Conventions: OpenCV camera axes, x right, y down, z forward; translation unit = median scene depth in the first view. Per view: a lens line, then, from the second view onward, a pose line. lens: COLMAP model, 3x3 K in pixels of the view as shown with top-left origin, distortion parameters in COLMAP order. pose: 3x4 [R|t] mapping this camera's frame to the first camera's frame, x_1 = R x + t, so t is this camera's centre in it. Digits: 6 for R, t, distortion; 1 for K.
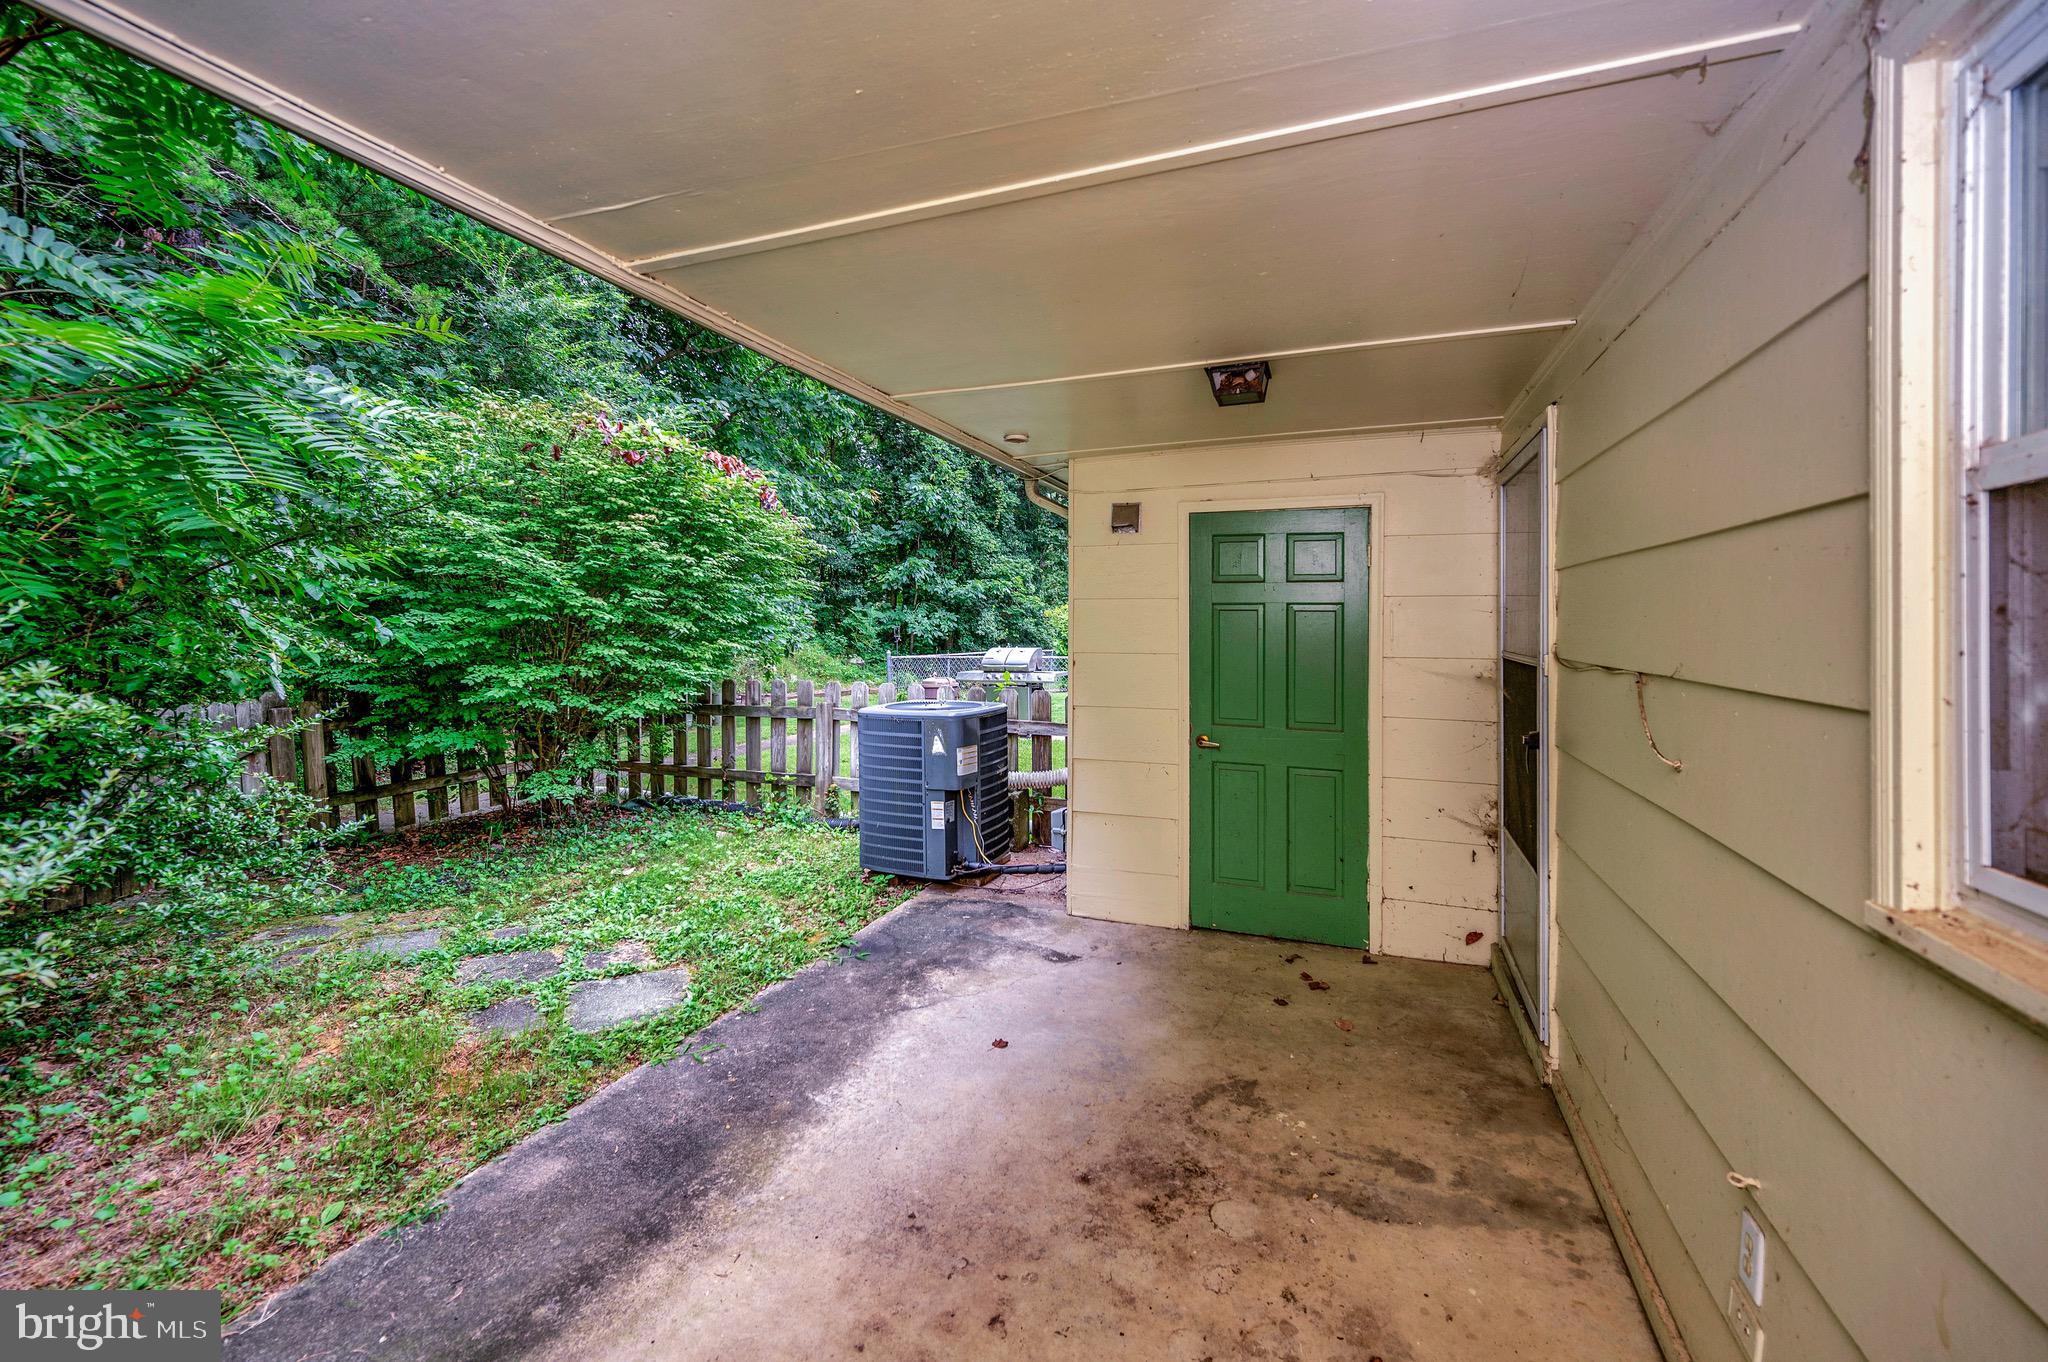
lens RADIAL K [[849.0, 0, 1027.3], [0, 849.0, 632.6], [0, 0, 1]] dist [0.002845, 0.000051]
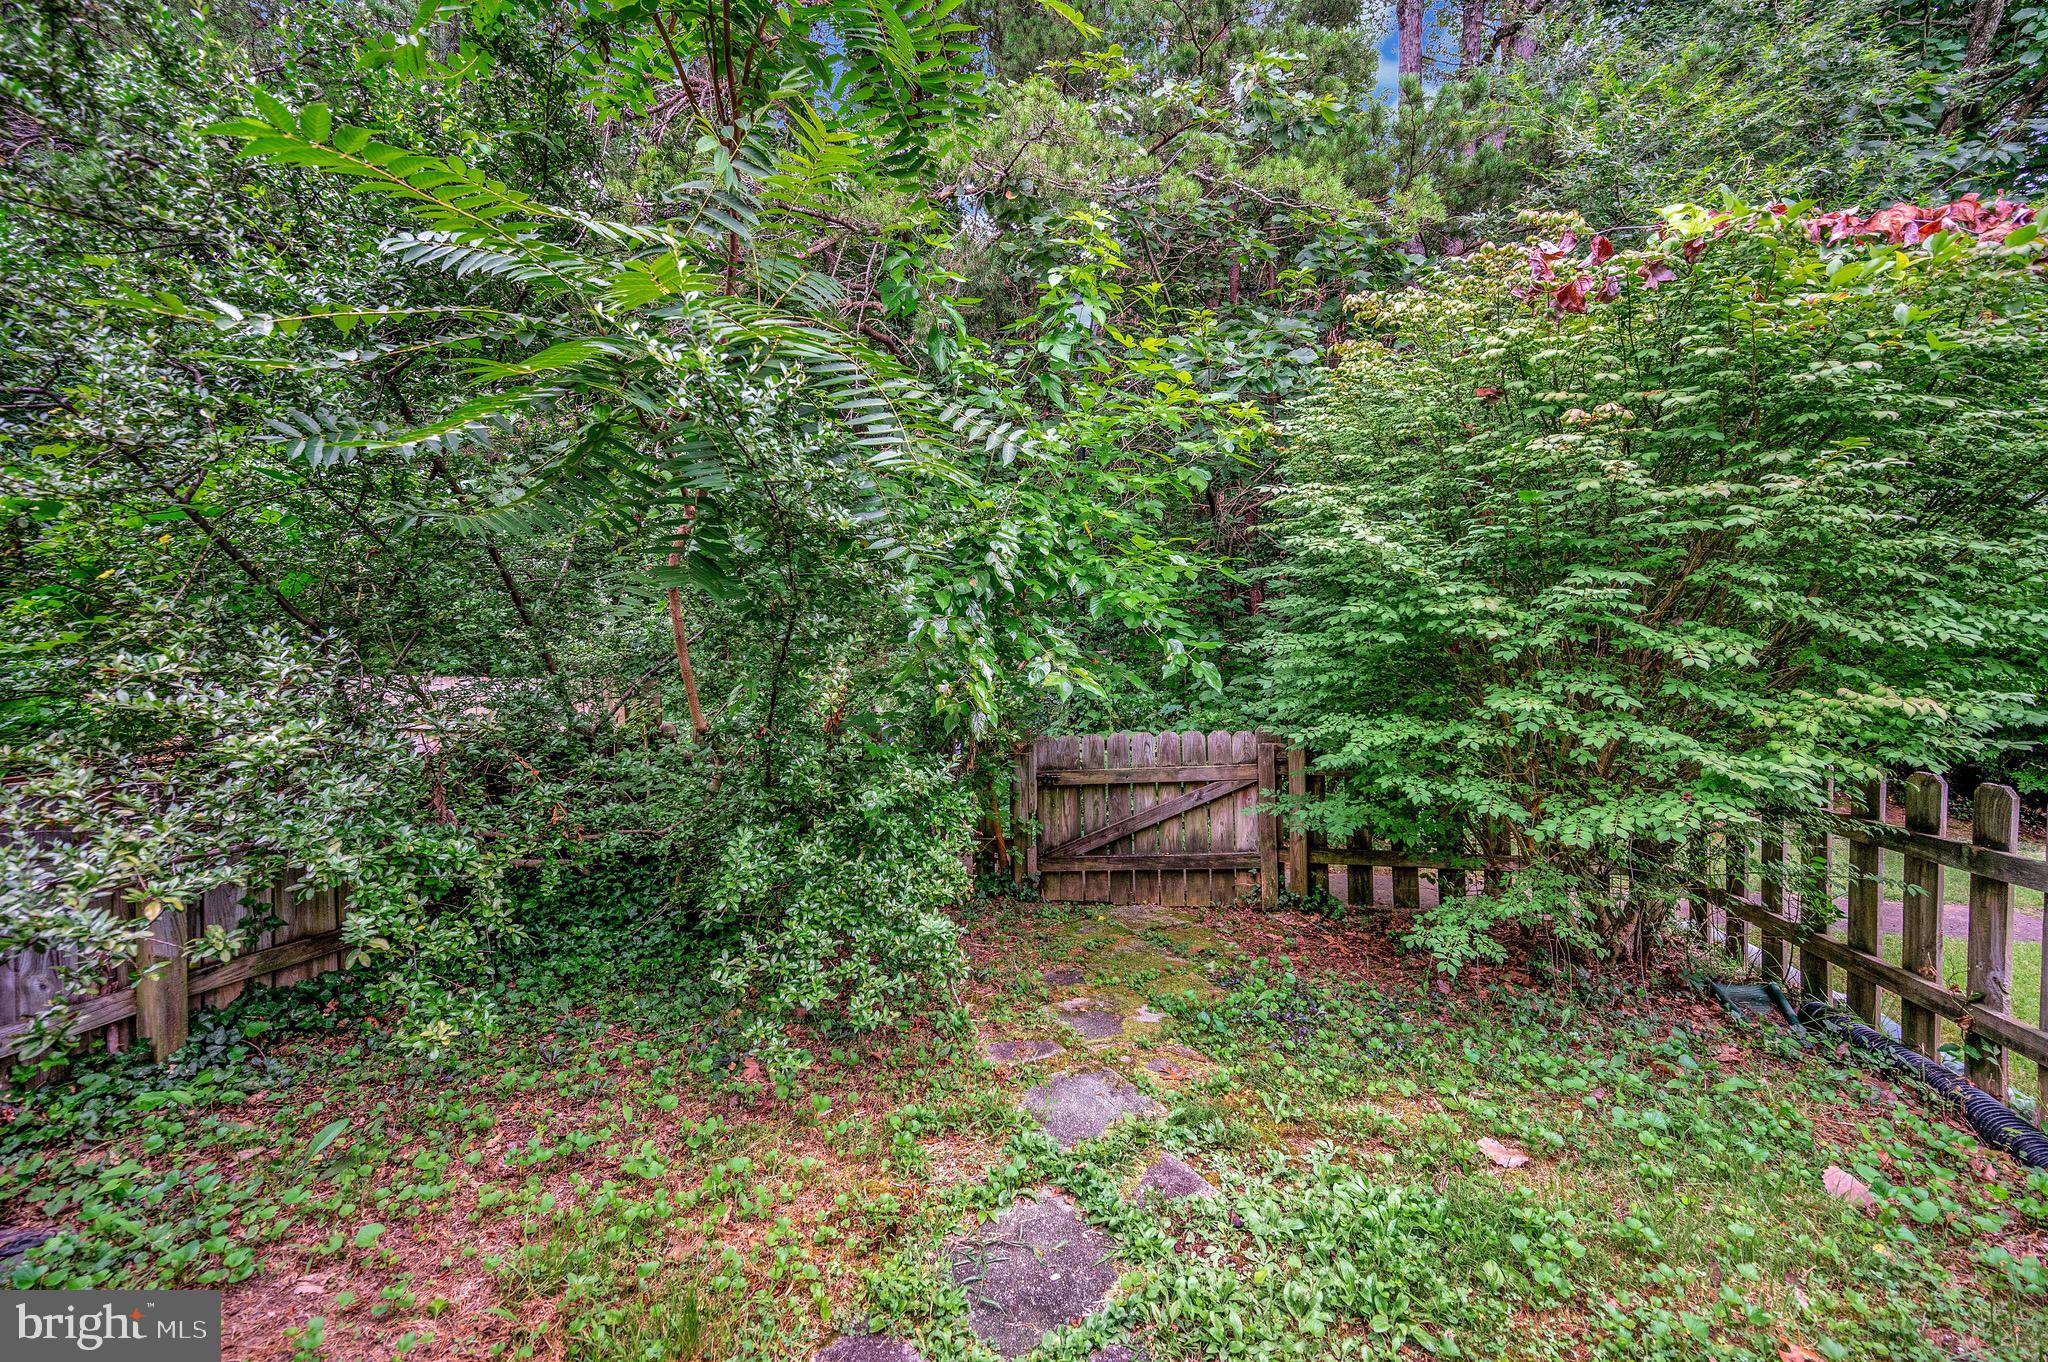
lens RADIAL K [[820.7, 0, 1024.0], [0, 820.7, 681.0], [0, 0, 1]] dist [-0.003506, 0.000069]
pose [[0.153964, 0.034686, -0.987467, -0.097624], [-0.006592, 0.999397, 0.034078, -0.008768], [0.988054, 0.001263, 0.154100, 1.048835]]
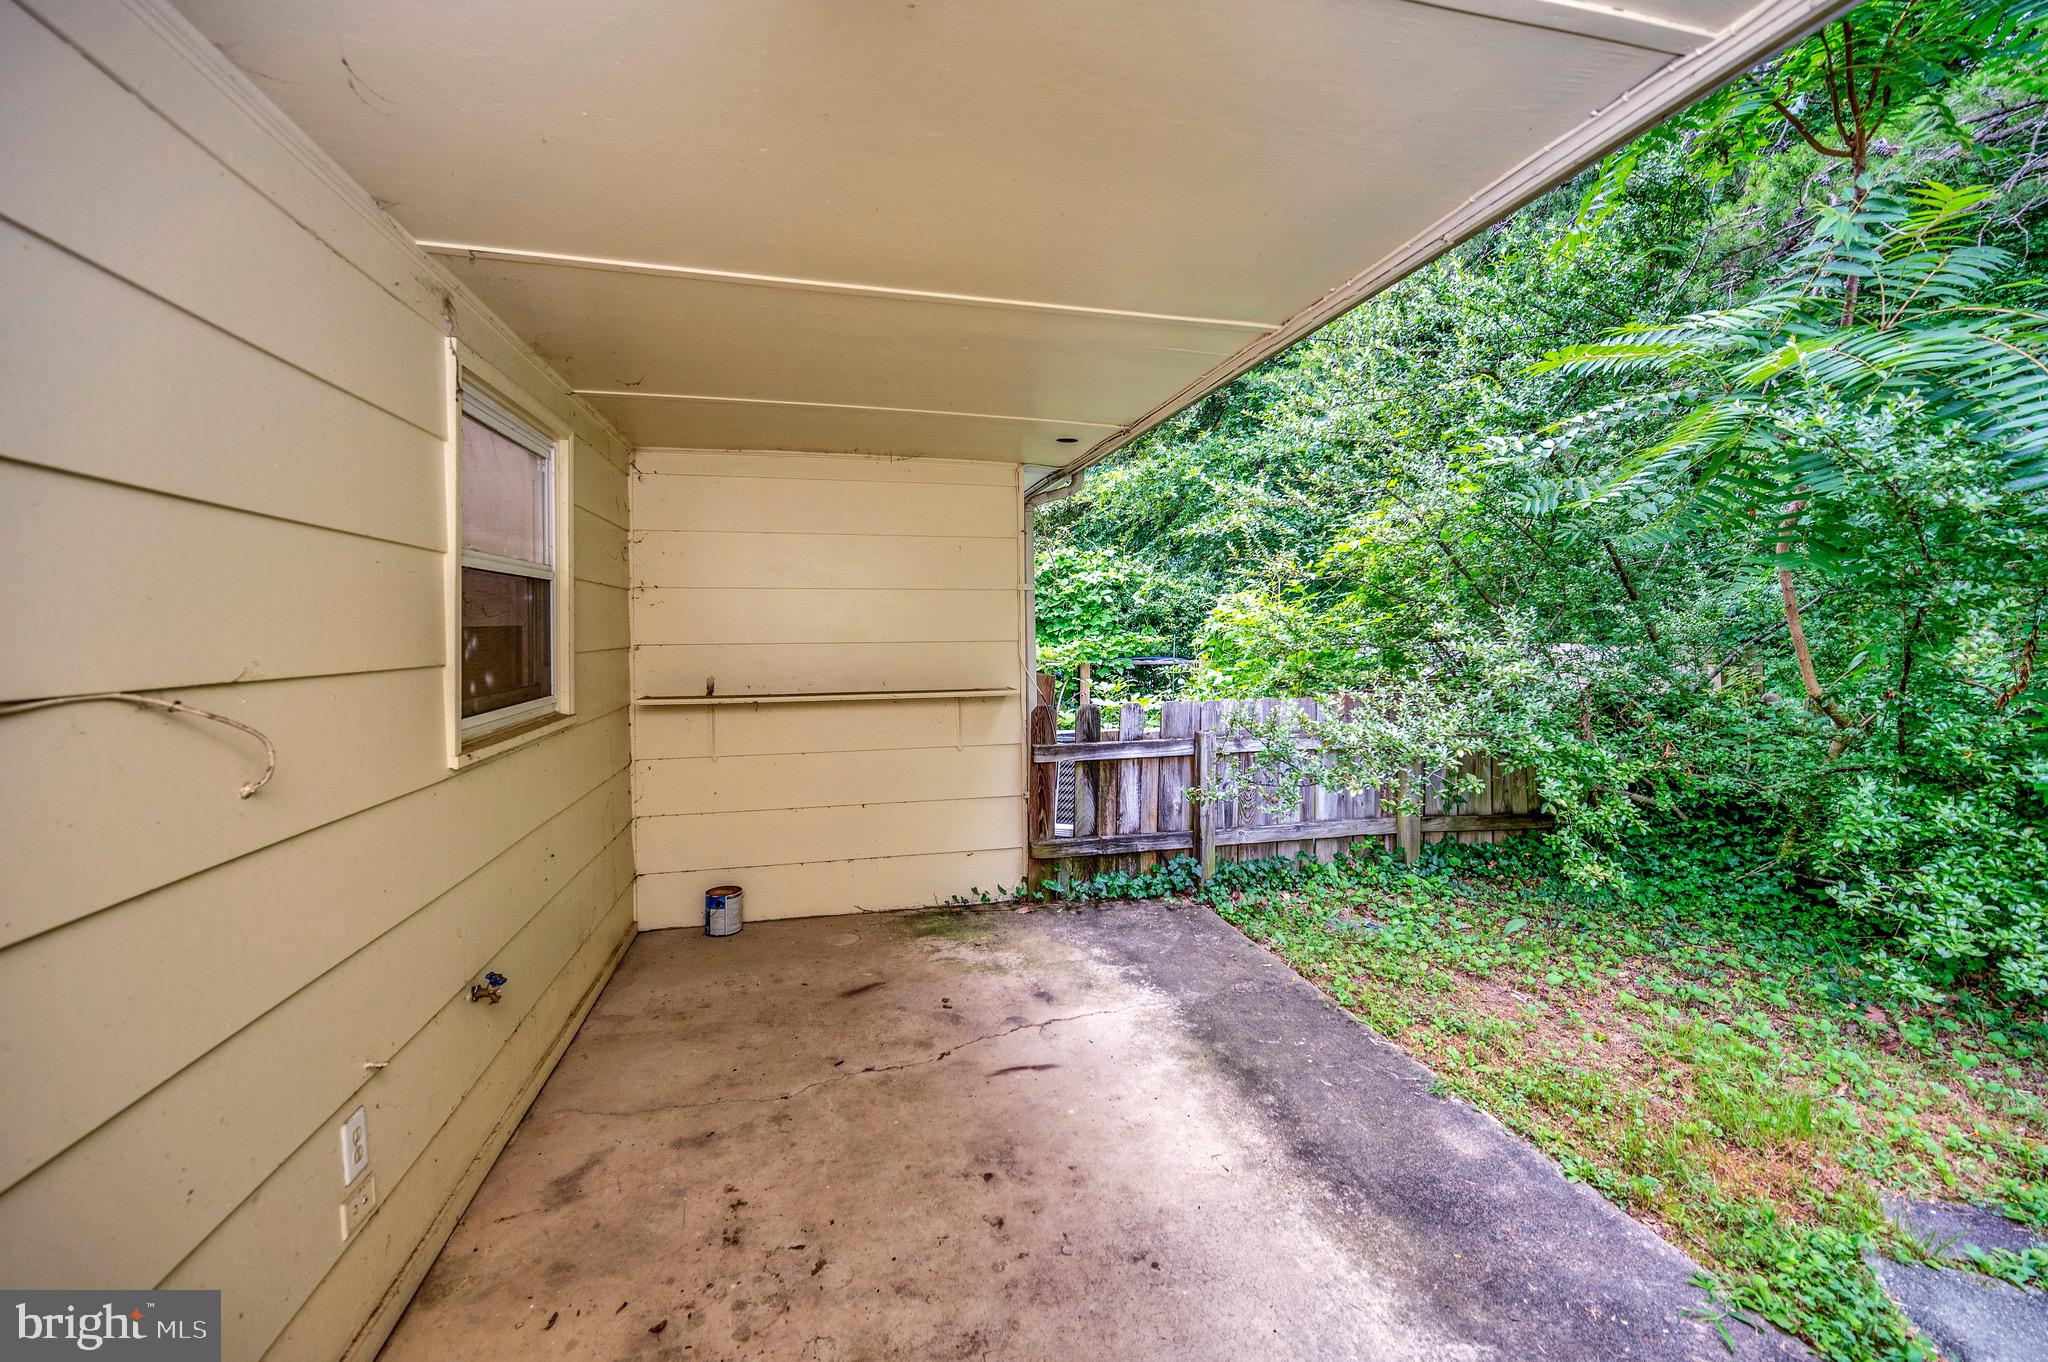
lens RADIAL K [[841.9, 0, 1034.2], [0, 841.9, 620.4], [0, 0, 1]] dist [0.000259, 0.000753]
pose [[-0.823317, -0.000393, -0.567581, 0.332760], [0.000799, 0.999998, -0.001851, -0.005015], [0.567581, -0.001977, -0.823315, 1.142795]]
